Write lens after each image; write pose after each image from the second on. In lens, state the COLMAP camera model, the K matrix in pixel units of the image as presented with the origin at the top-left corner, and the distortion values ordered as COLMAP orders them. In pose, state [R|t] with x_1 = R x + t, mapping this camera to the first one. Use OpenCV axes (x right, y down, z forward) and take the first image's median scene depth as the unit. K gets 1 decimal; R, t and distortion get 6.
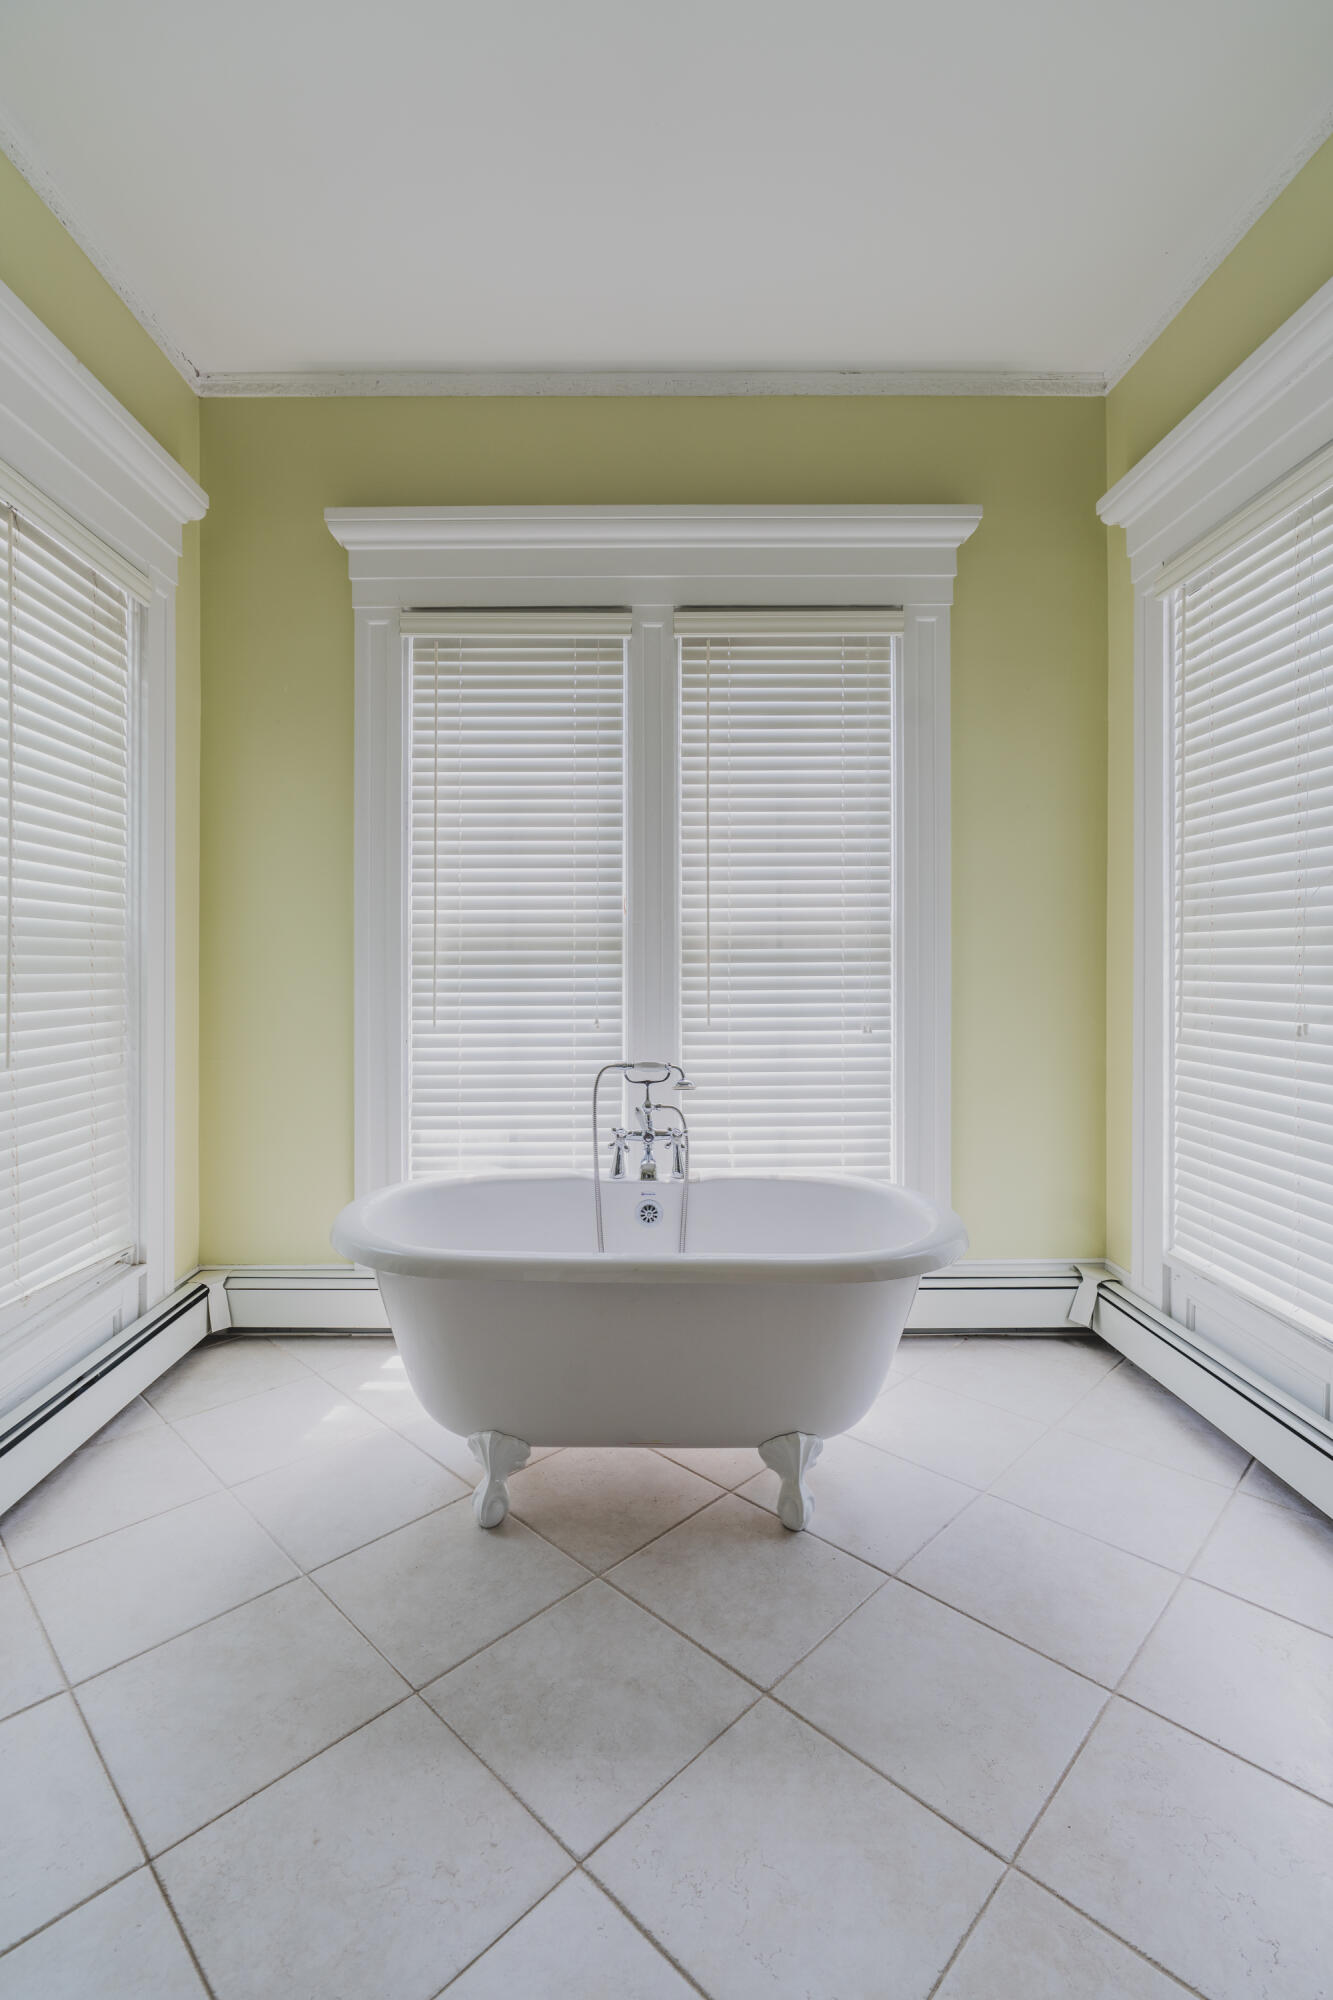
lens RADIAL K [[934.3, 0, 655.3], [0, 934.3, 946.6], [0, 0, 1]] dist [-0.003049, -0.000001]
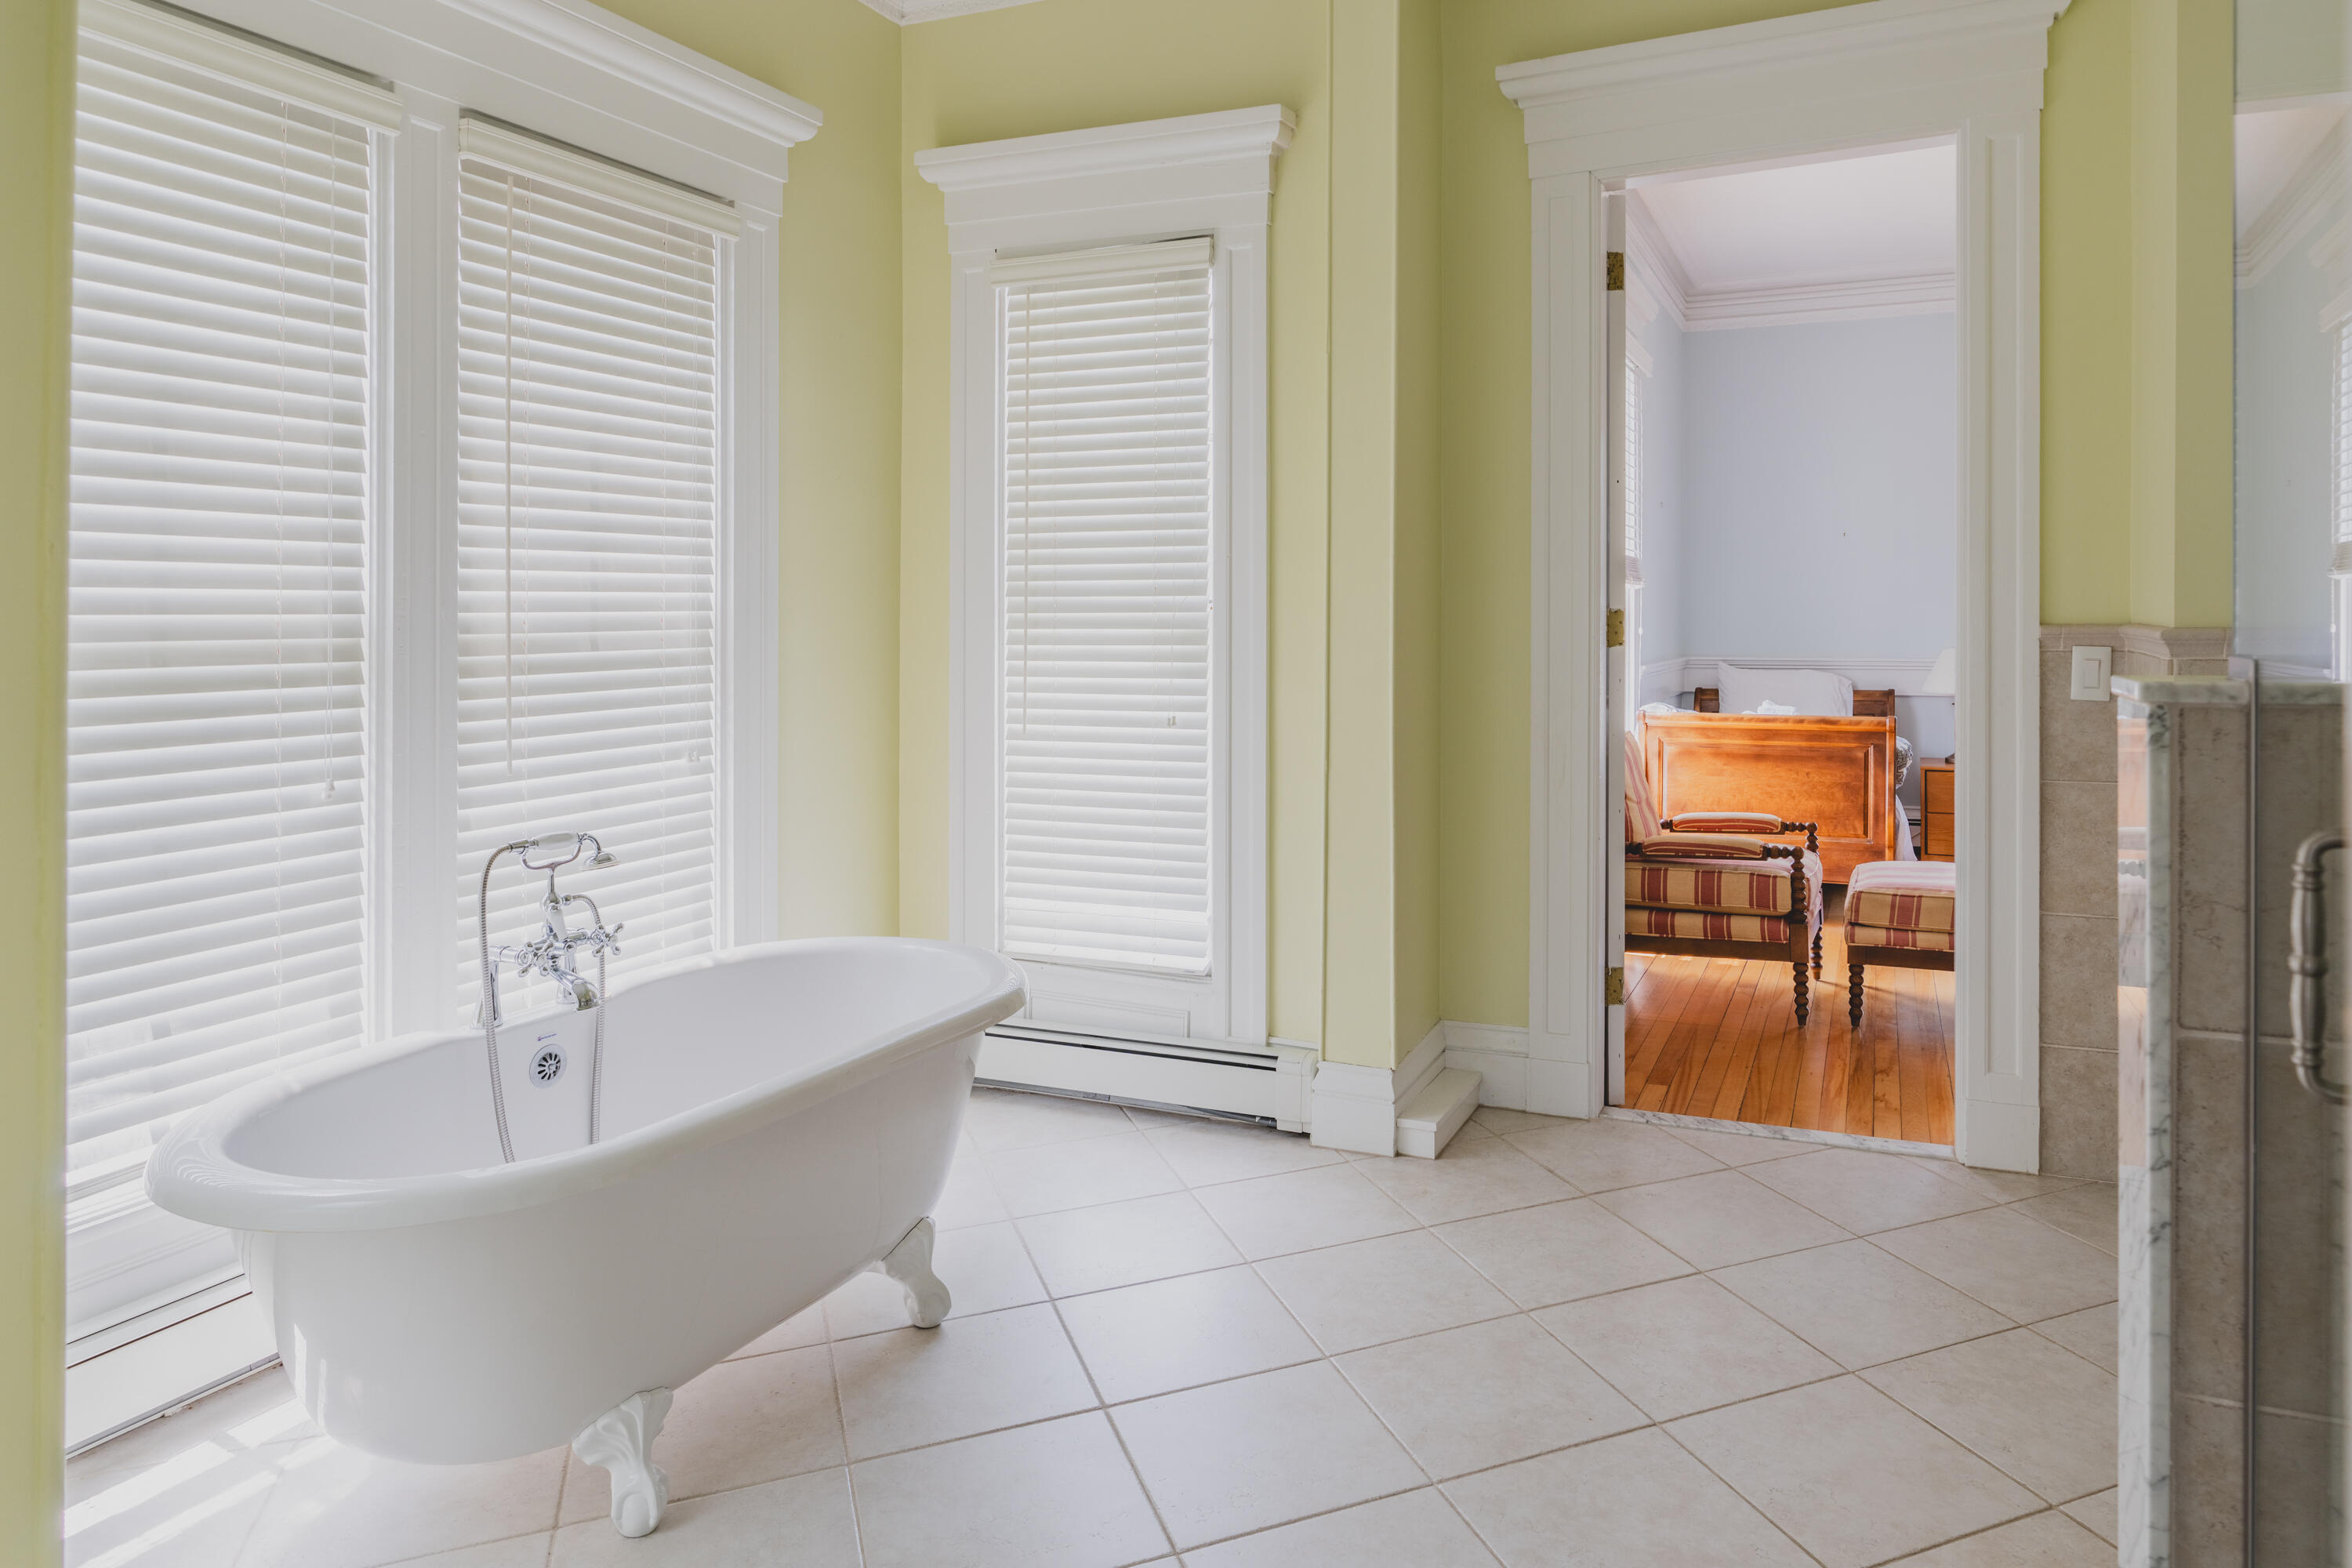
lens RADIAL K [[1416.3, 0, 1302.3], [0, 1416.3, 601.8], [0, 0, 1]] dist [-0.006516, 0.001156]
pose [[0.385416, 0.008153, 0.922707, -0.627641], [-0.009173, 0.999945, -0.005004, -0.034041], [-0.922697, -0.006535, 0.385470, 0.117555]]
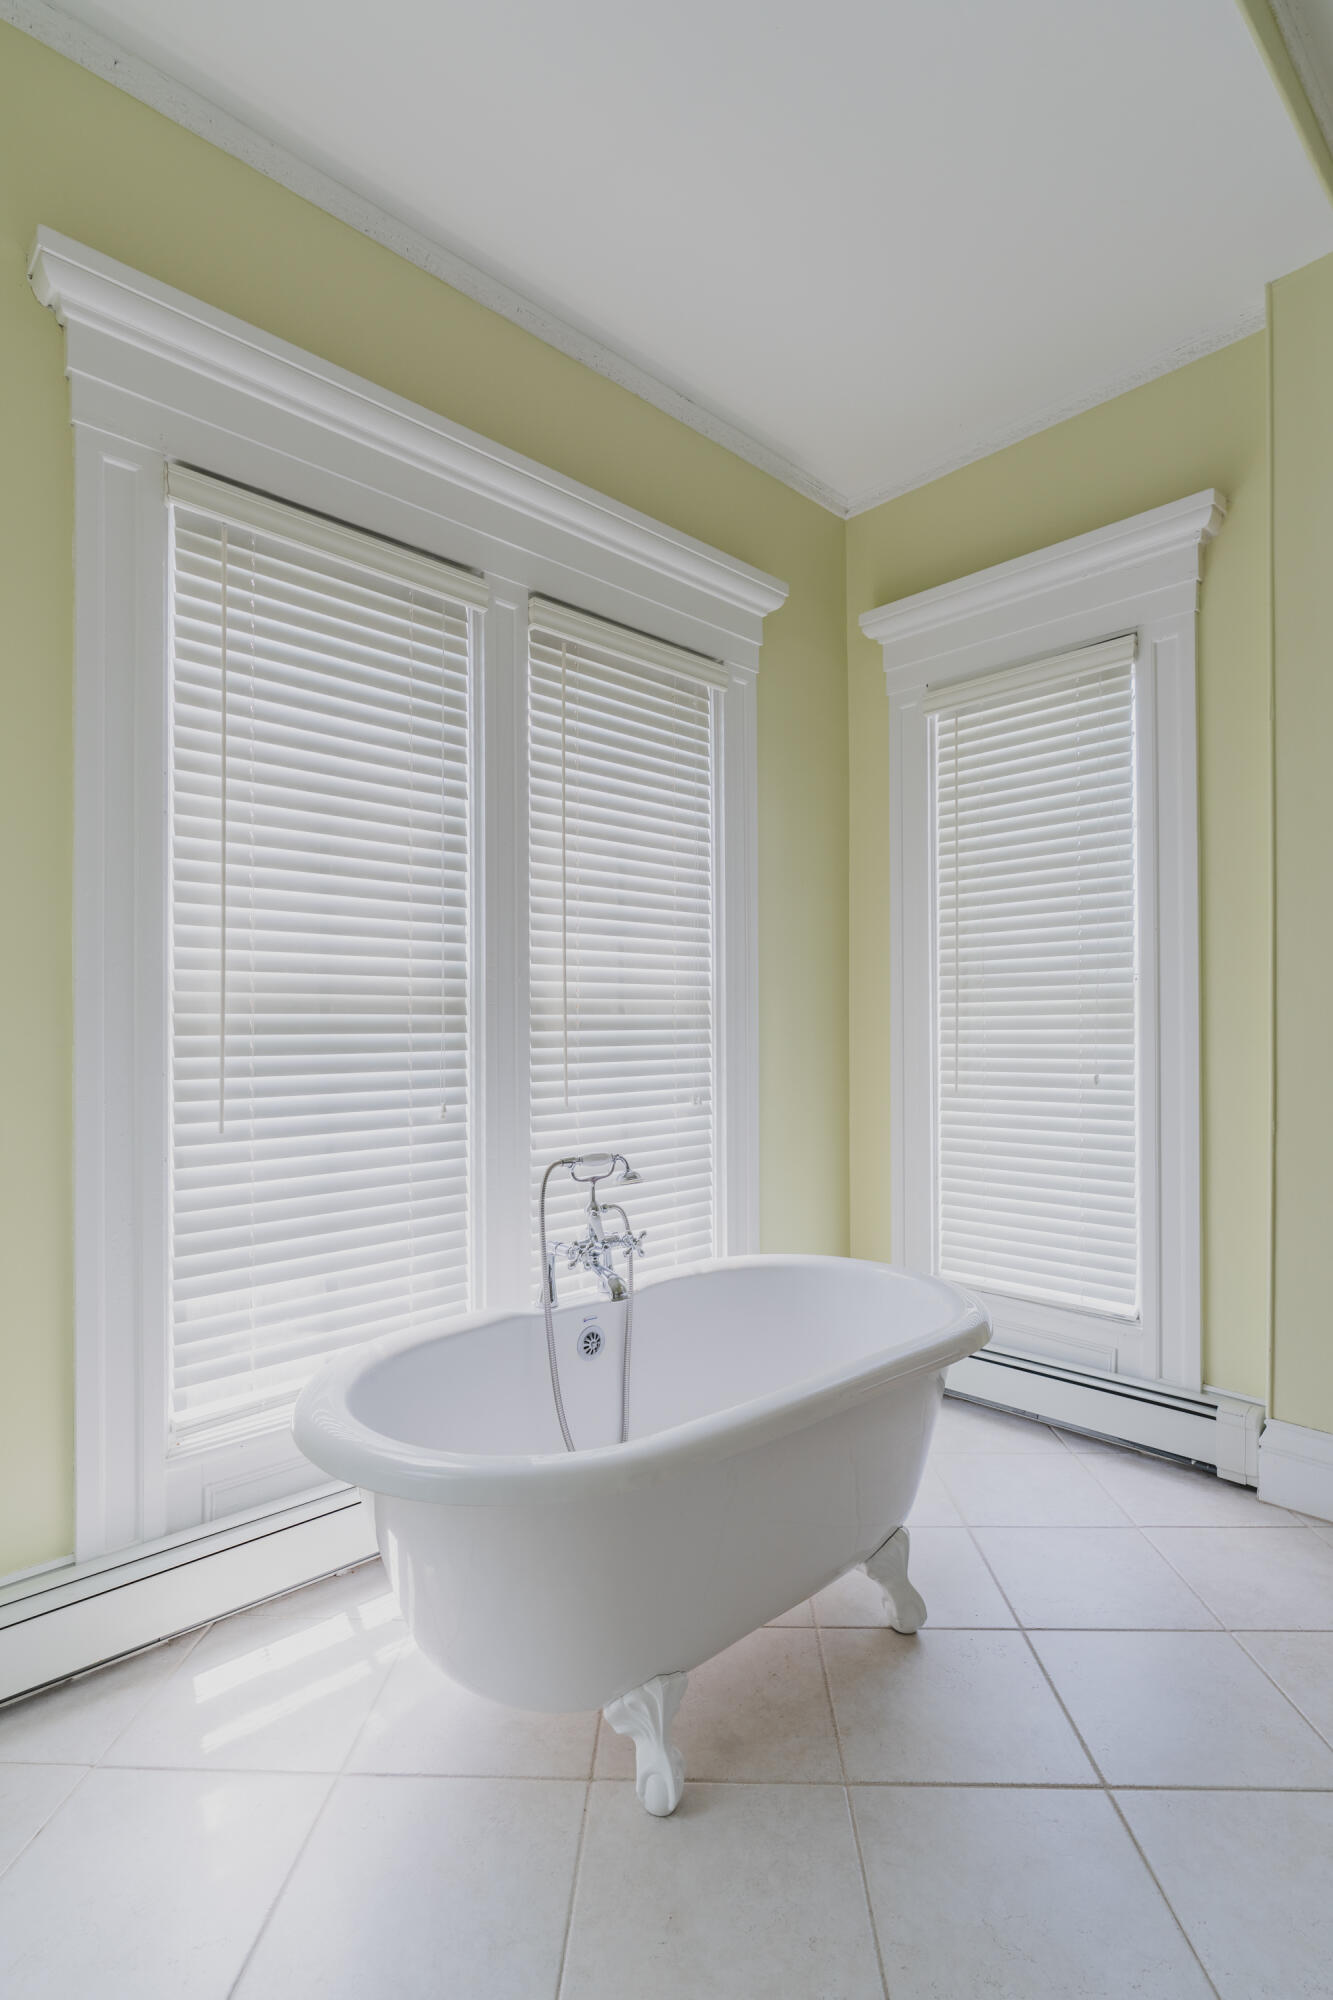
lens RADIAL K [[972.9, 0, 680.9], [0, 972.9, 1017.9], [0, 0, 1]] dist [-0.003078, 0.000797]
pose [[0.725009, 0.006839, 0.688706, -0.459711], [-0.004033, 0.999976, -0.005684, 0.010403], [-0.688728, 0.001343, 0.725019, 0.300549]]
